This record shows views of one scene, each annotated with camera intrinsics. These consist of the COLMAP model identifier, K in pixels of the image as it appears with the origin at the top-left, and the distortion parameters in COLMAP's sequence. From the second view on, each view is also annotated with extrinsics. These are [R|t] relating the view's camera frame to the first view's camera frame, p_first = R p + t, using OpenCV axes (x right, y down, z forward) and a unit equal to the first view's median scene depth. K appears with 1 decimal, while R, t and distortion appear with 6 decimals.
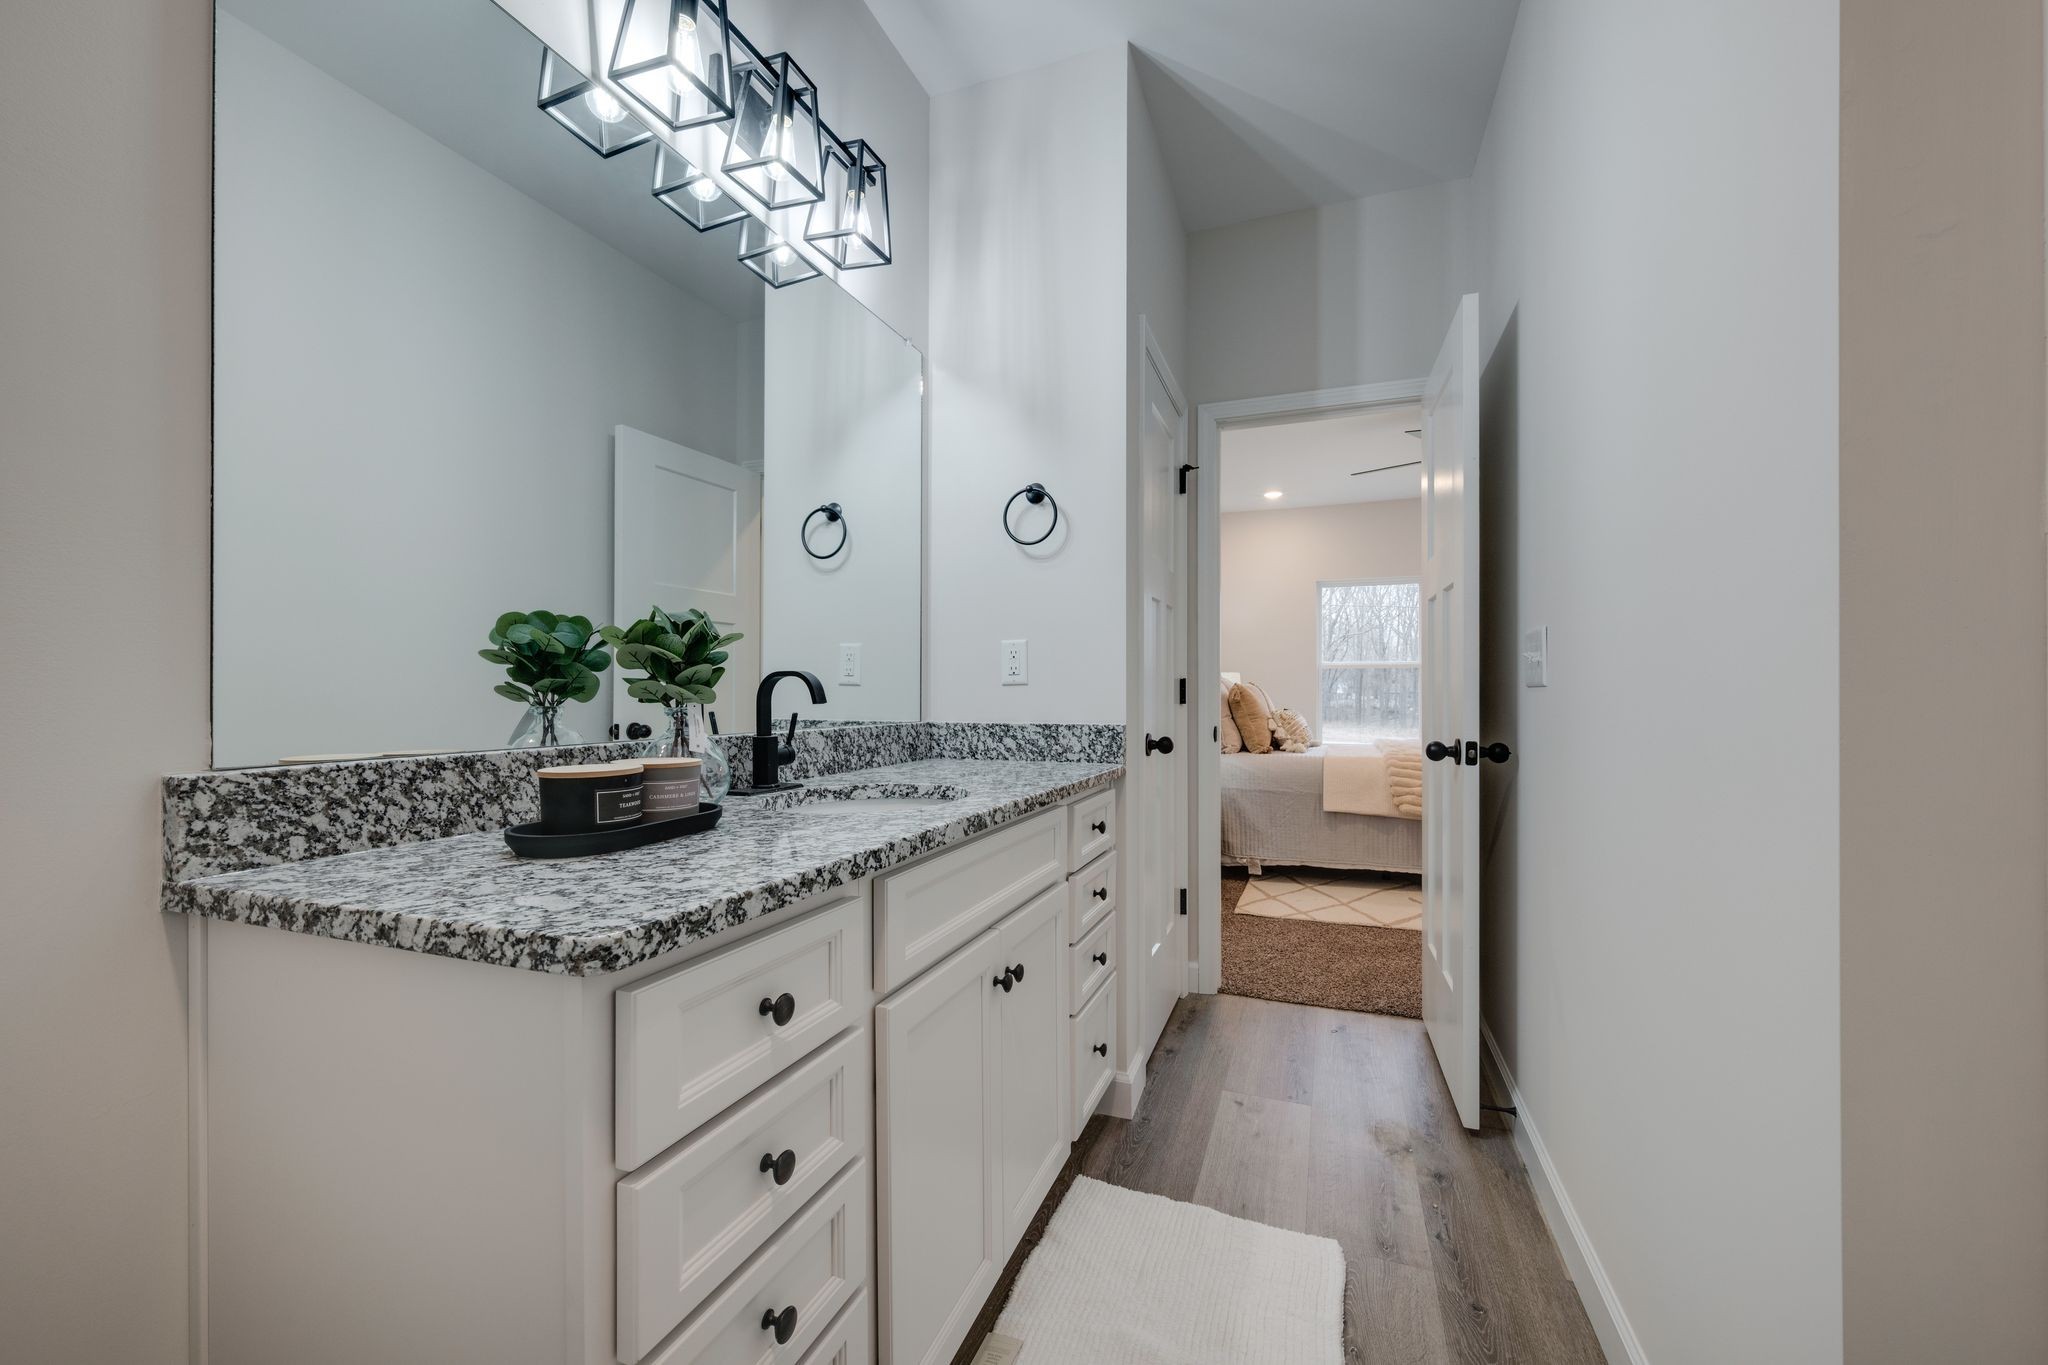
lens RADIAL K [[820.5, 0, 1046.8], [0, 820.5, 685.4], [0, 0, 1]] dist [0.001192, 0.000386]
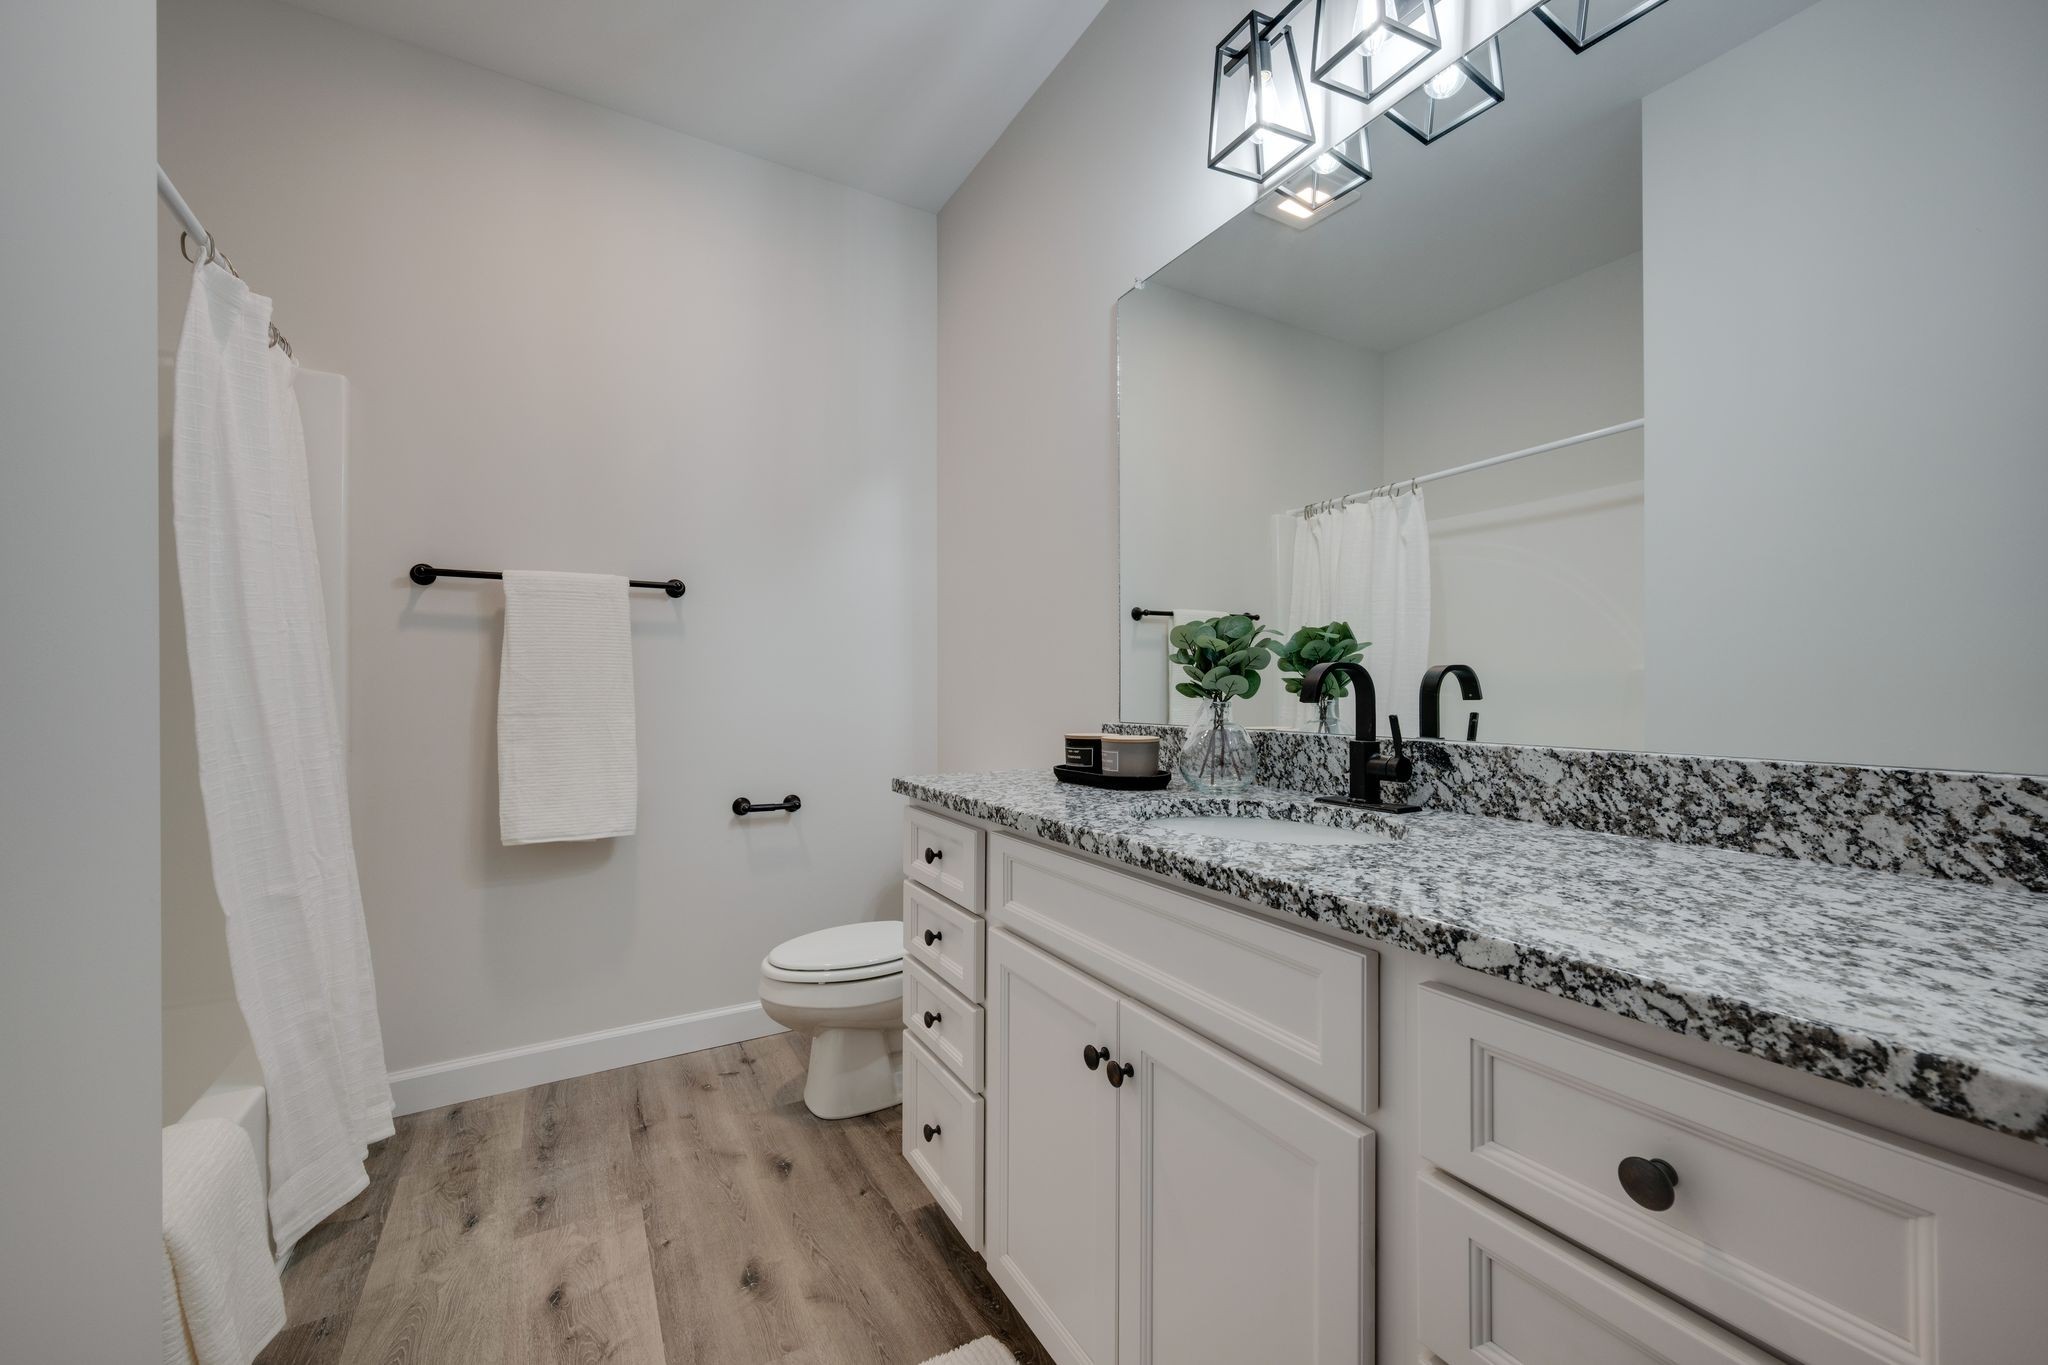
lens RADIAL K [[820.5, 0, 1046.8], [0, 820.5, 685.4], [0, 0, 1]] dist [0.001192, 0.000386]
pose [[-0.647126, -0.001178, -0.762383, 0.411738], [0.010626, 0.999888, -0.010564, 0.008114], [0.762309, -0.014937, -0.647040, 1.046224]]
